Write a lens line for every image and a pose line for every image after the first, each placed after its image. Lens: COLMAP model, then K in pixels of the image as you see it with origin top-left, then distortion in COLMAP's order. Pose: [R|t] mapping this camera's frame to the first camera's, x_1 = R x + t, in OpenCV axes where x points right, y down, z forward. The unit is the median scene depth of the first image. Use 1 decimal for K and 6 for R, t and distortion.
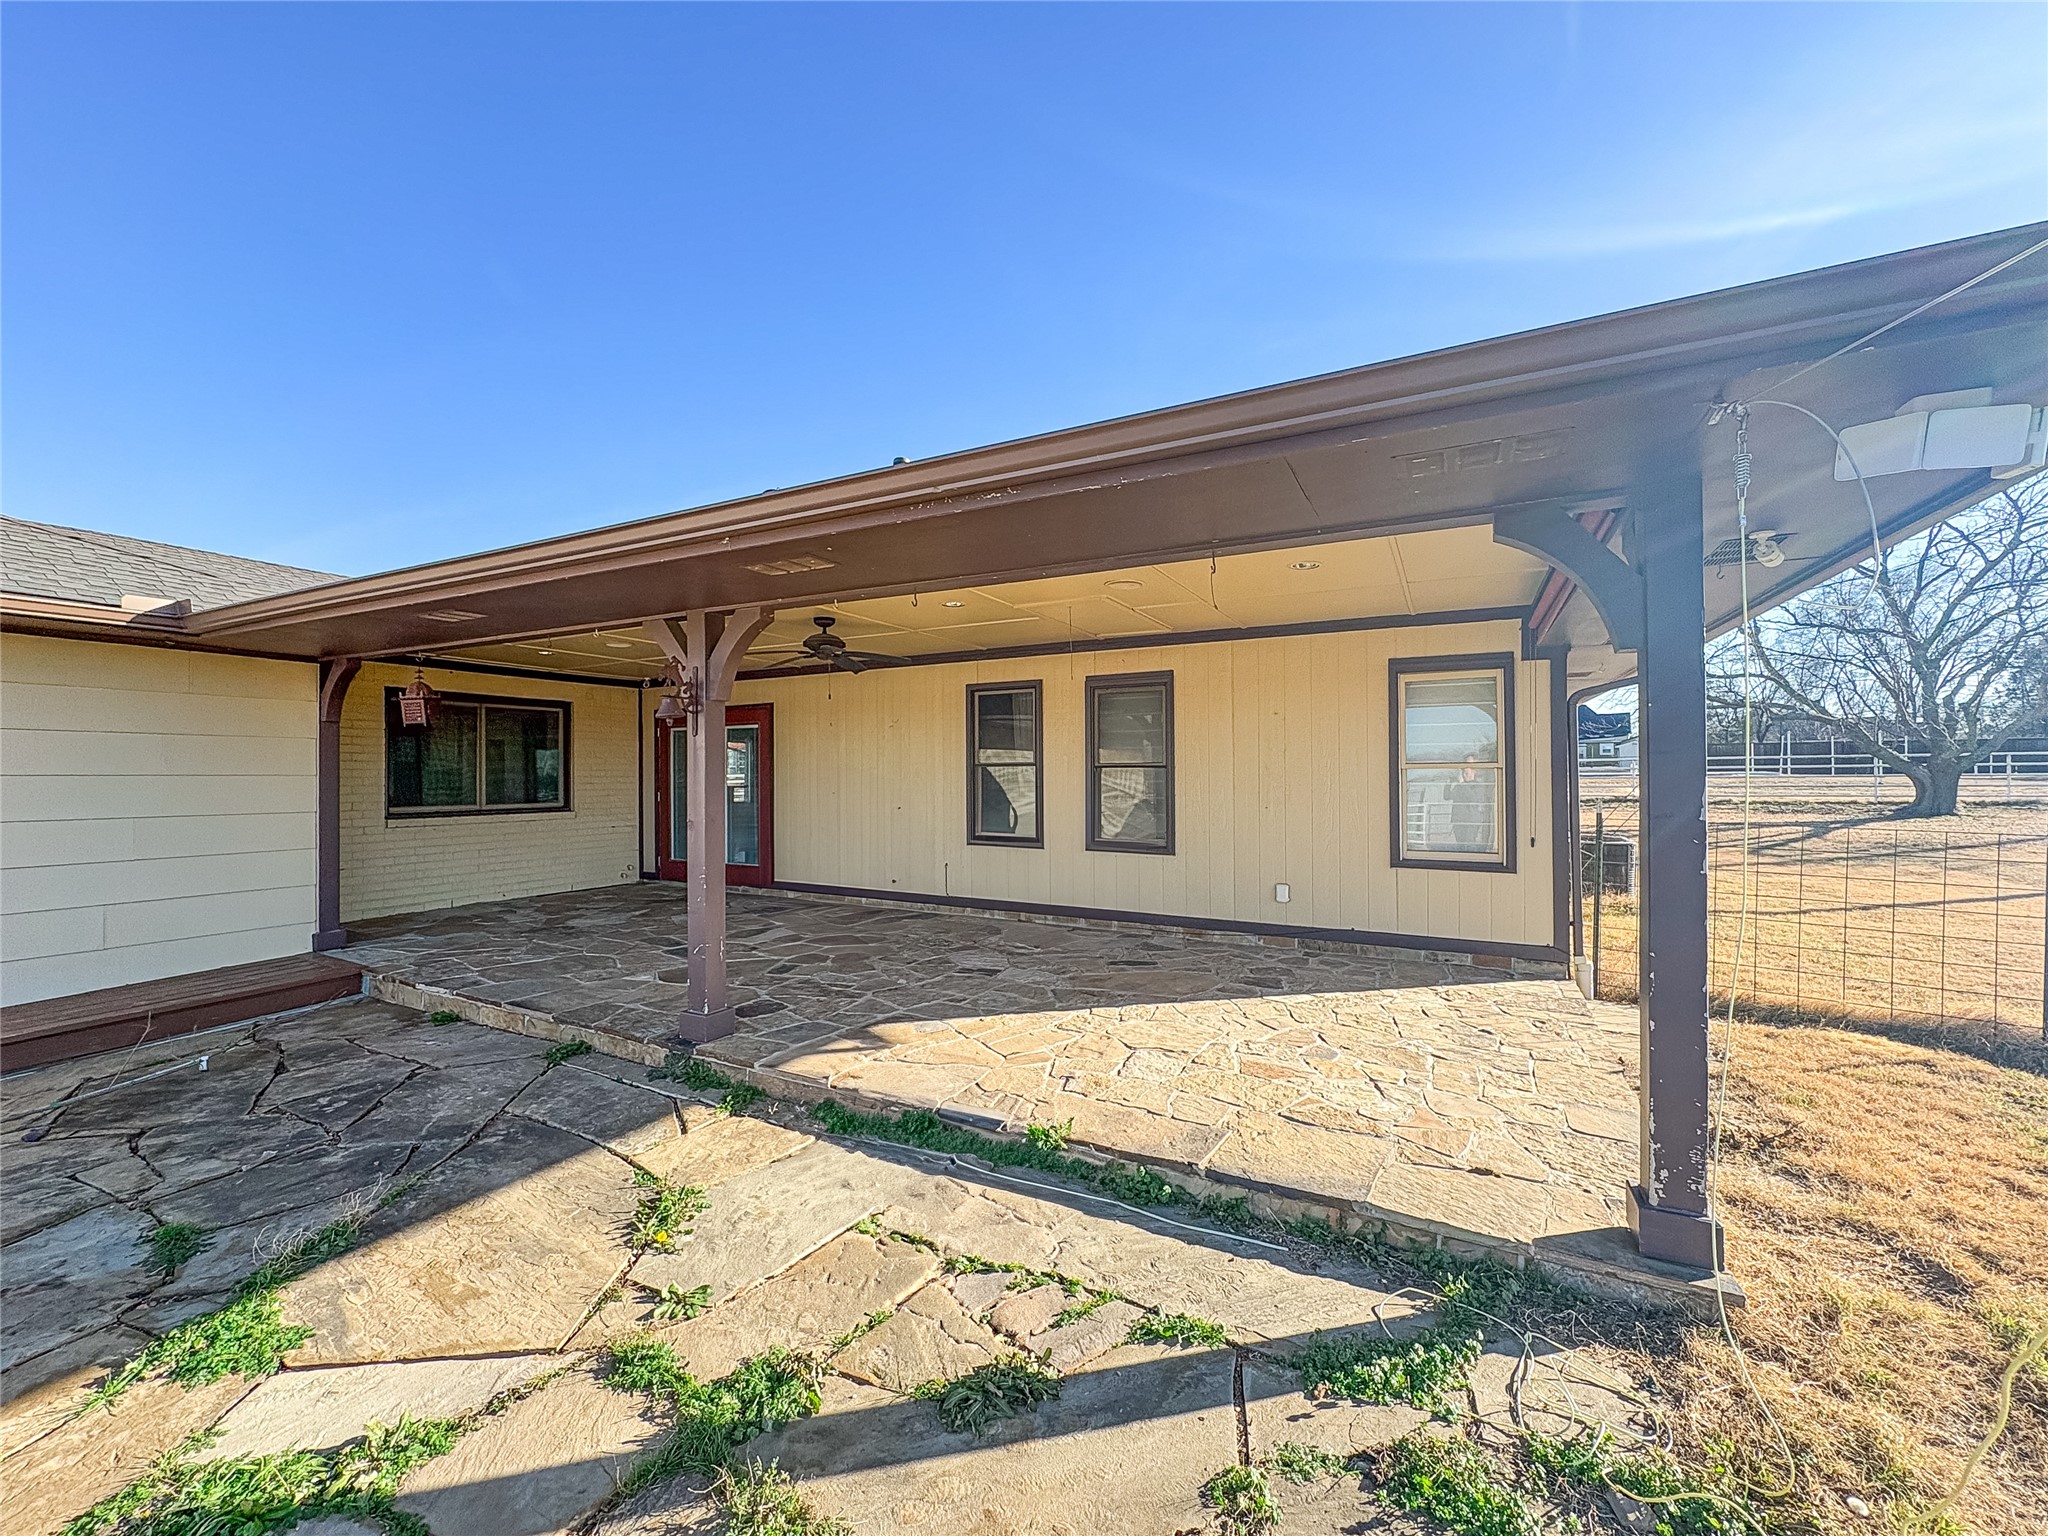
lens RADIAL K [[811.4, 0, 1024.1], [0, 811.4, 770.8], [0, 0, 1]] dist [-0.000951, 0.000254]
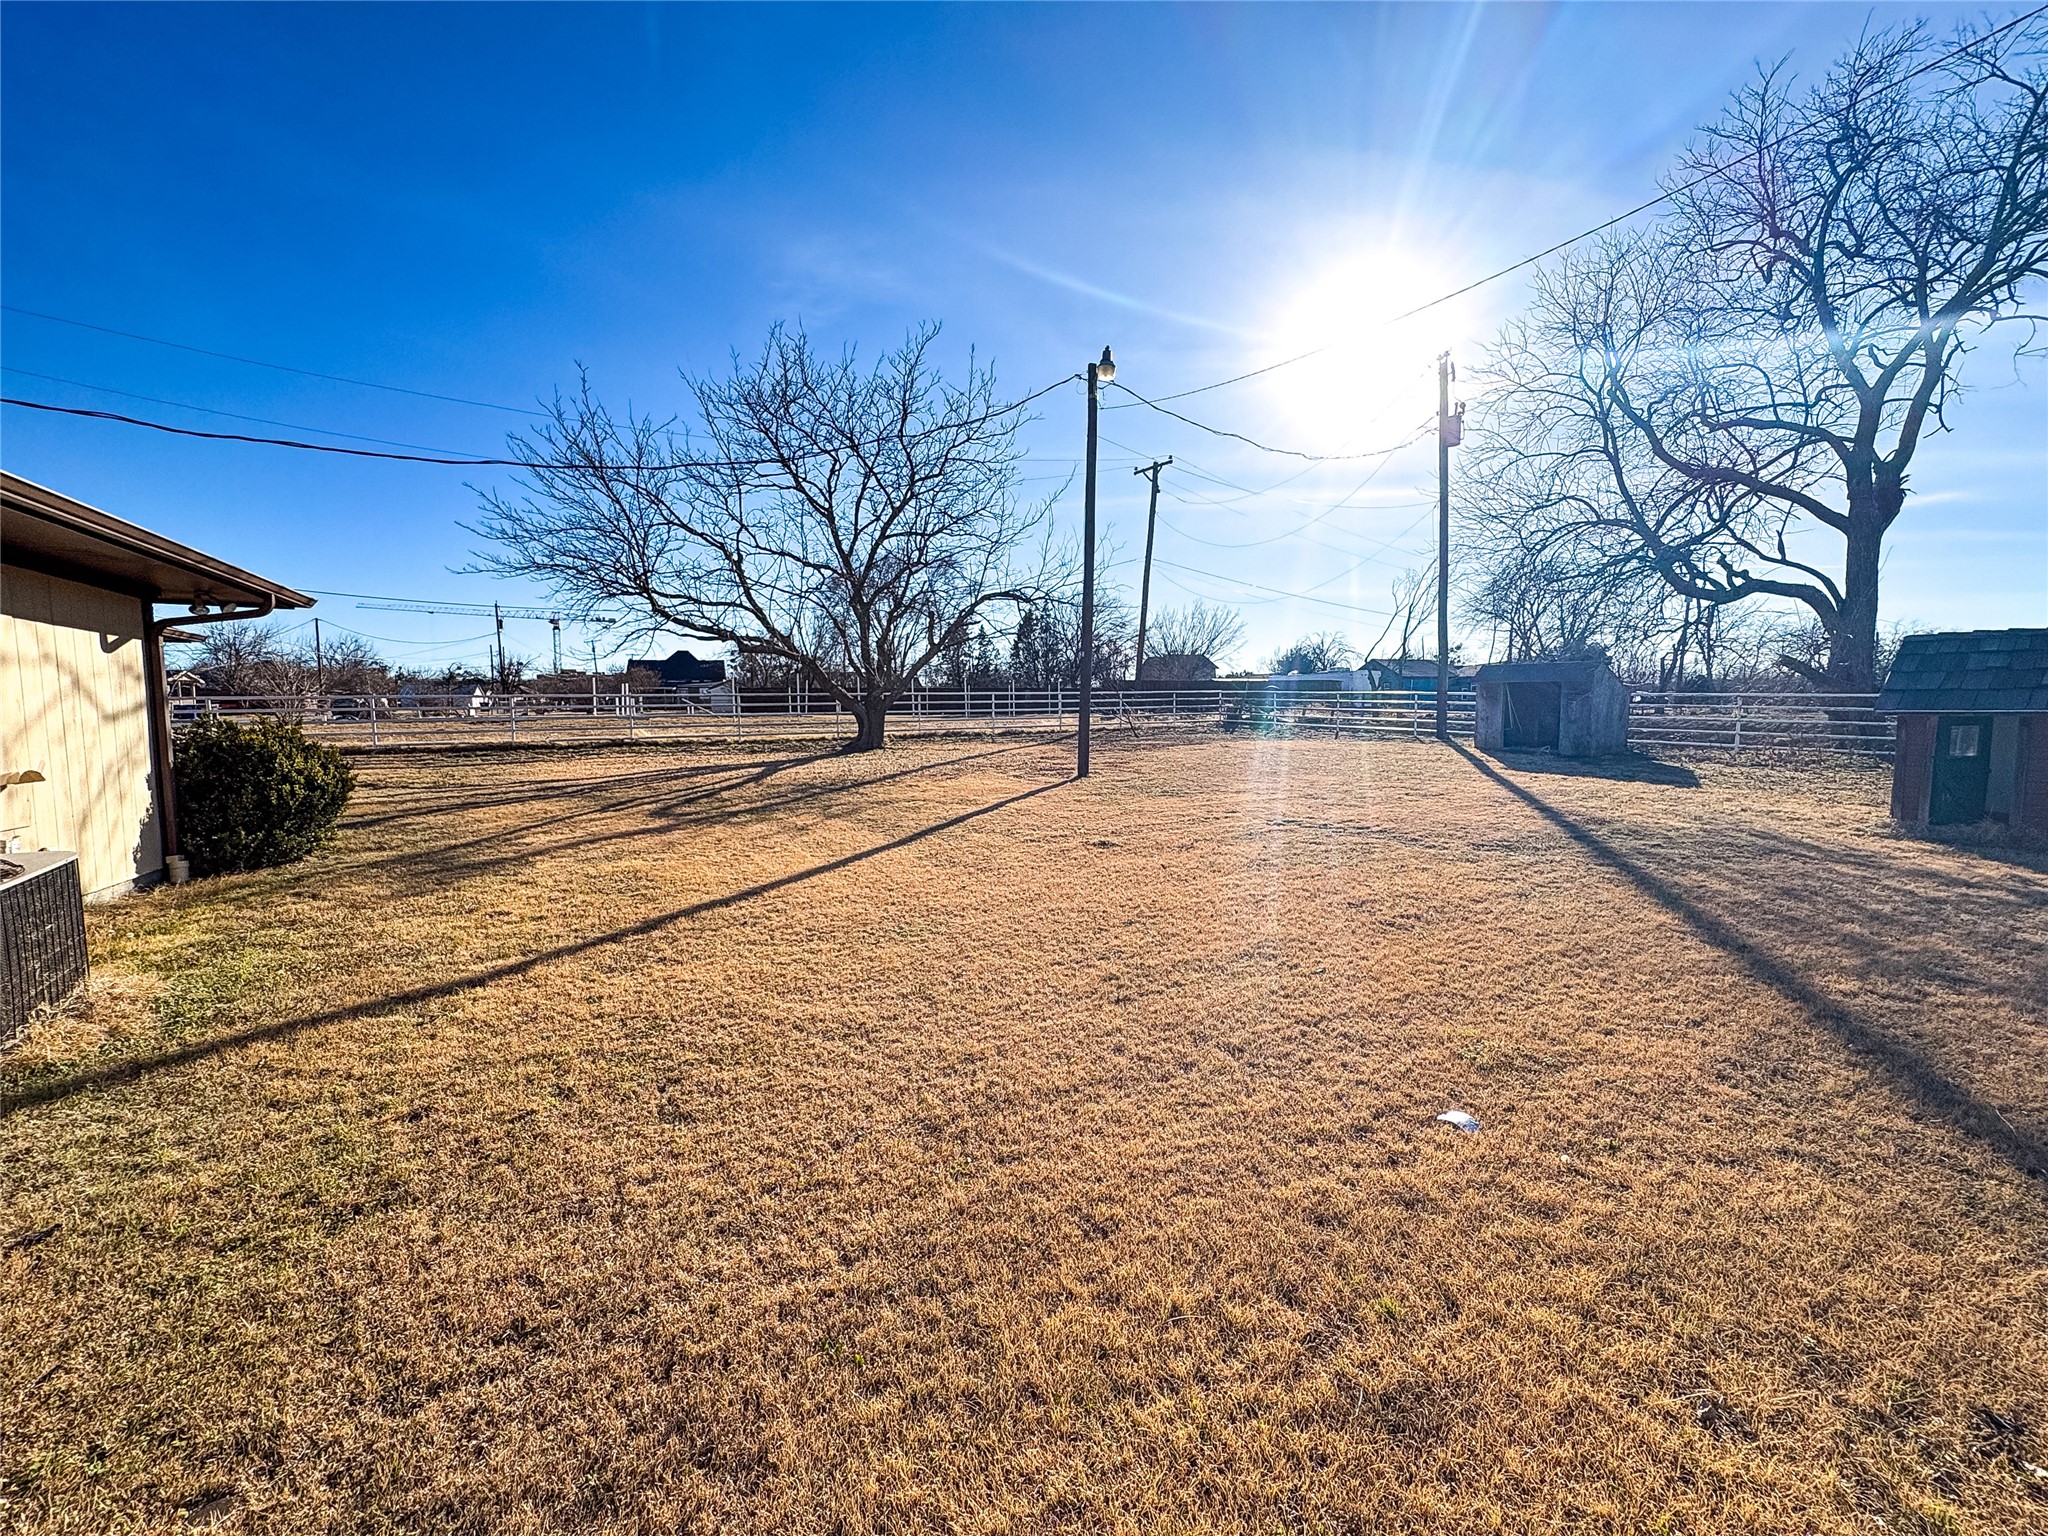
lens RADIAL K [[811.4, 0, 1024.1], [0, 811.4, 770.8], [0, 0, 1]] dist [-0.000951, 0.000254]
pose [[0.566779, -0.063830, 0.821393, 0.550764], [0.005367, 0.997259, 0.073793, 0.007843], [-0.823852, -0.037416, 0.565568, 0.348069]]
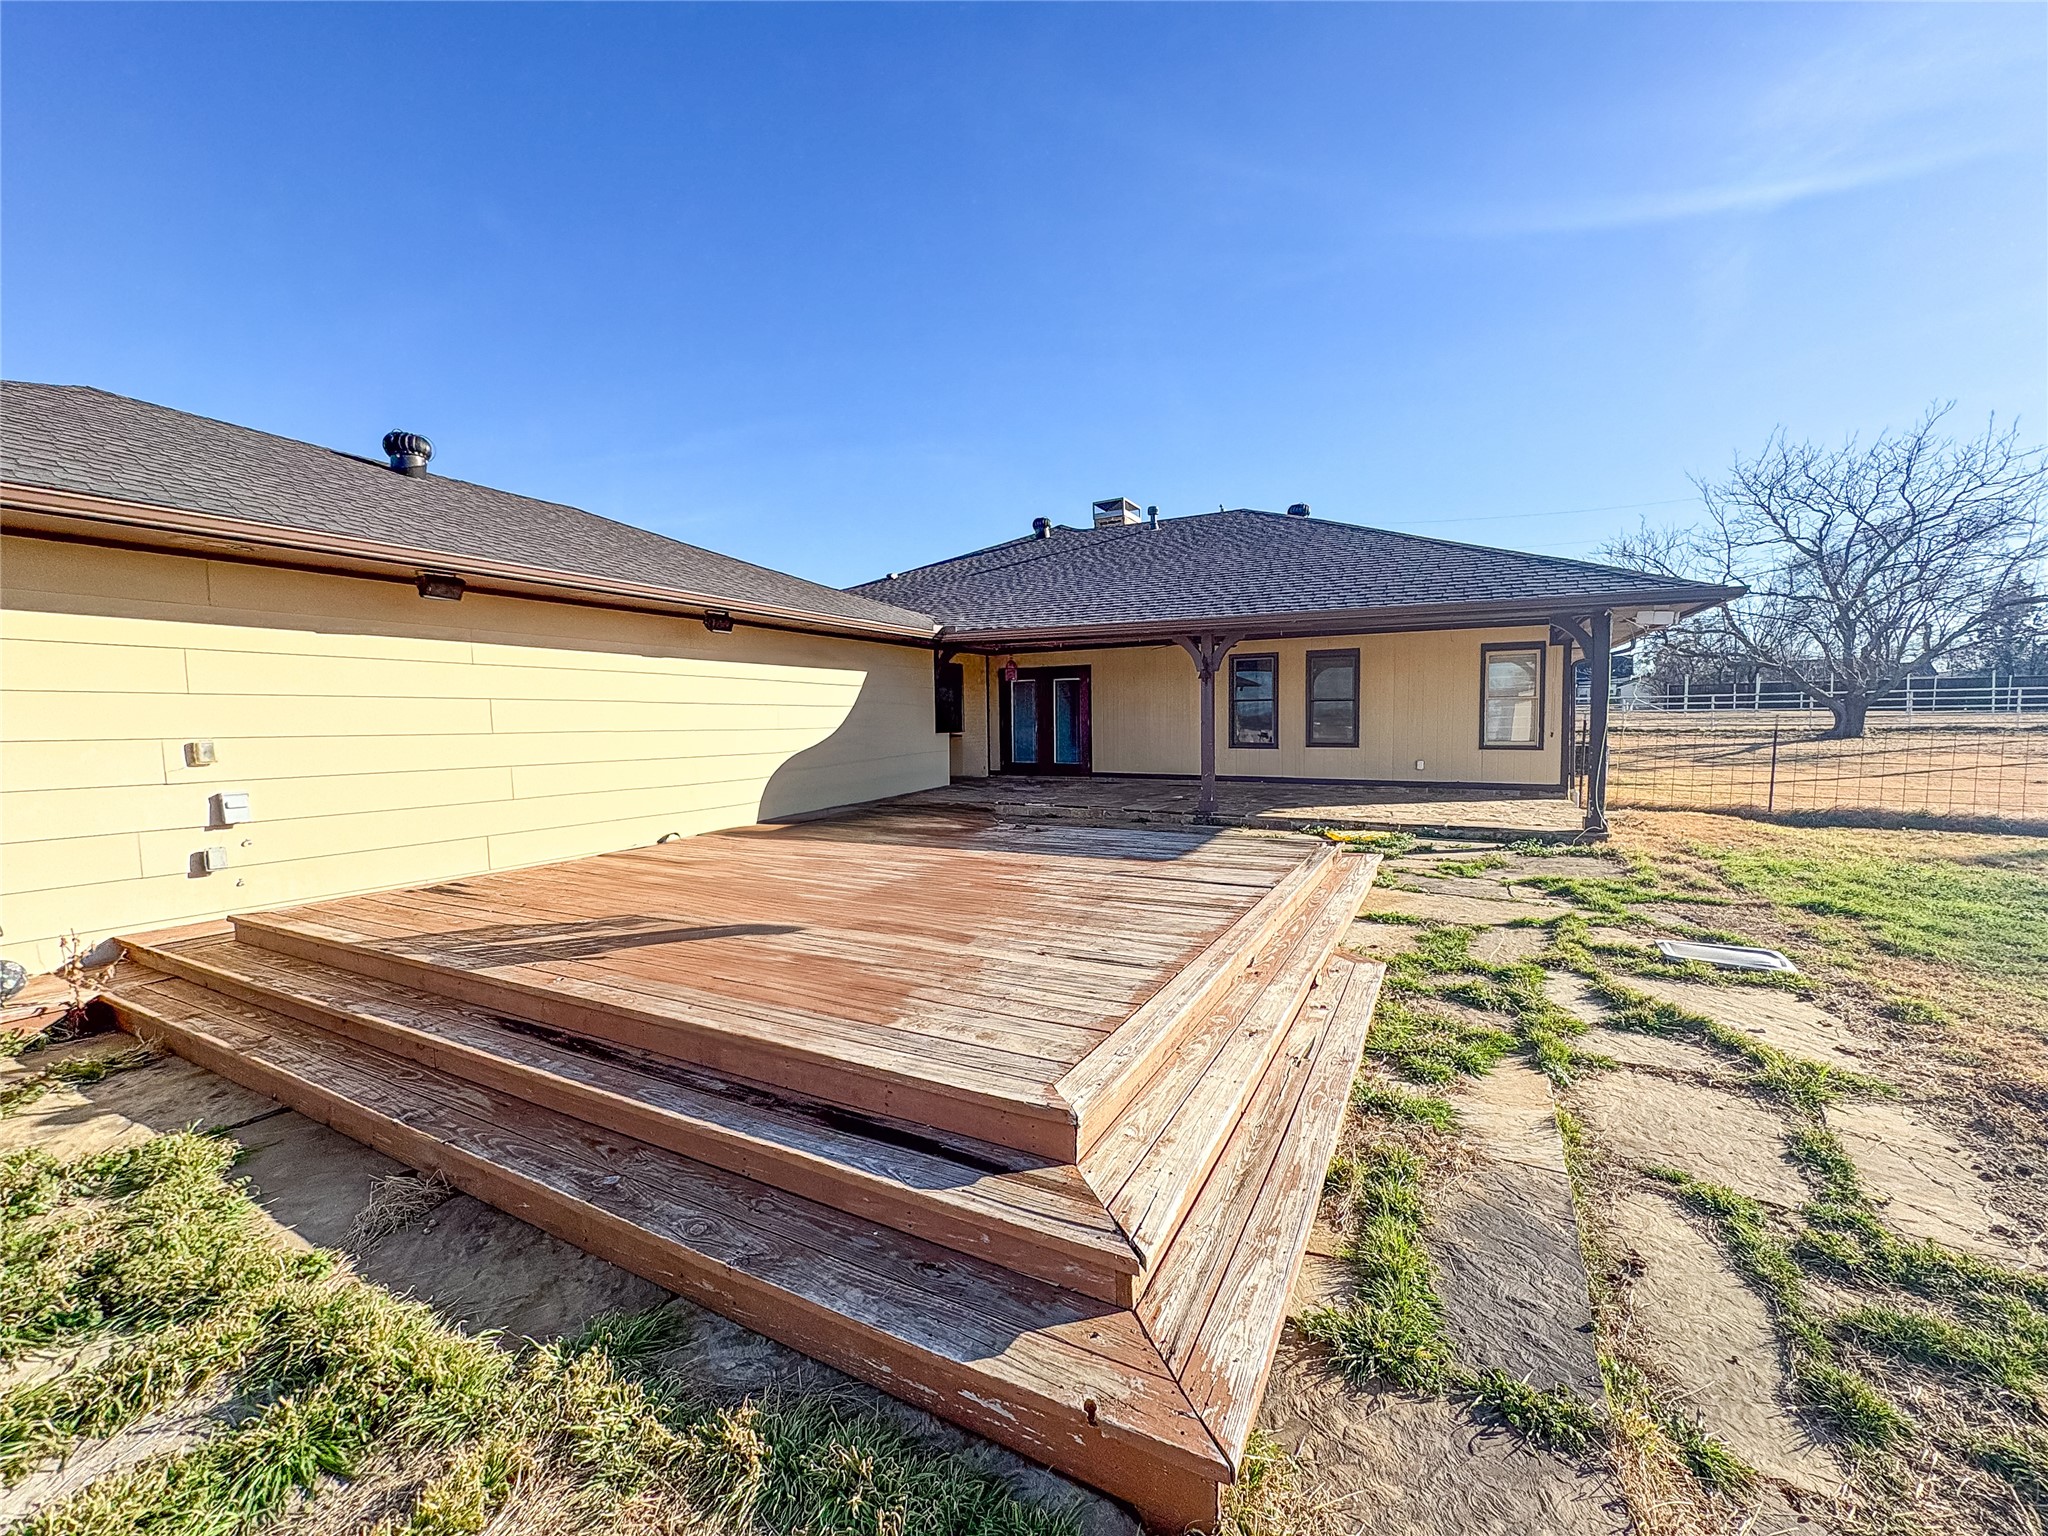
lens RADIAL K [[811.4, 0, 1024.1], [0, 811.4, 770.8], [0, 0, 1]] dist [-0.000951, 0.000254]
pose [[0.999972, -0.007024, -0.002473, -0.340003], [0.007171, 0.997813, 0.065703, 0.016750], [0.002006, -0.065719, 0.997836, -0.509991]]
